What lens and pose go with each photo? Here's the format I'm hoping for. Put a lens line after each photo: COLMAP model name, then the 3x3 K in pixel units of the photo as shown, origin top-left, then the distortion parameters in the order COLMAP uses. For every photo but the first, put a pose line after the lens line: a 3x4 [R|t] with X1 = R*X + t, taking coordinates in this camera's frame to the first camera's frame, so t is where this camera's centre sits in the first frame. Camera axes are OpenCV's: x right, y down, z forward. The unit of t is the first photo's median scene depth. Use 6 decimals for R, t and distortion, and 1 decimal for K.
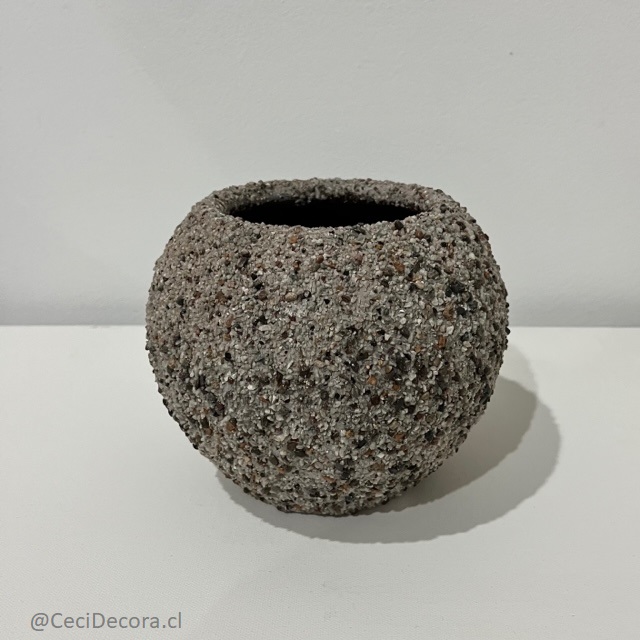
lens RADIAL K [[696.7, 0, 335.3], [0, 696.7, 342.9], [0, 0, 1]] dist [0.185642, -0.711468]
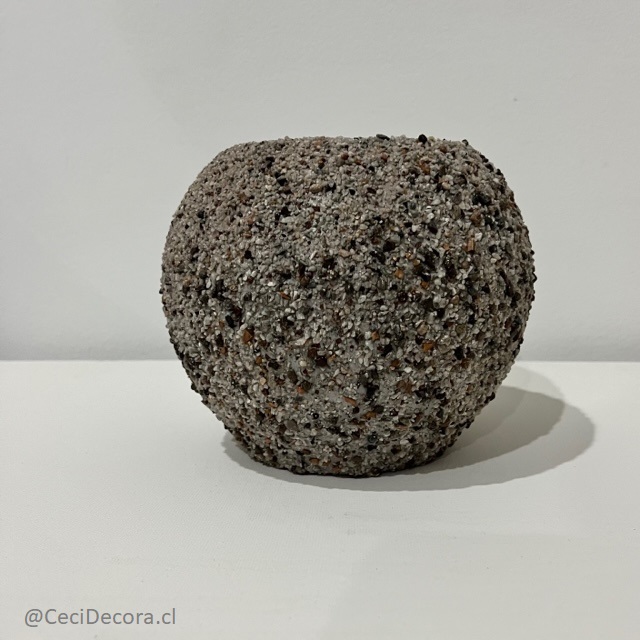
lens RADIAL K [[696.7, 0, 335.3], [0, 696.7, 342.9], [0, 0, 1]] dist [0.185642, -0.711468]
pose [[0.999967, 0.007741, -0.002396, -0.030409], [-0.008094, 0.968551, -0.248682, 0.372528], [0.000396, 0.248693, 0.968582, 0.099497]]
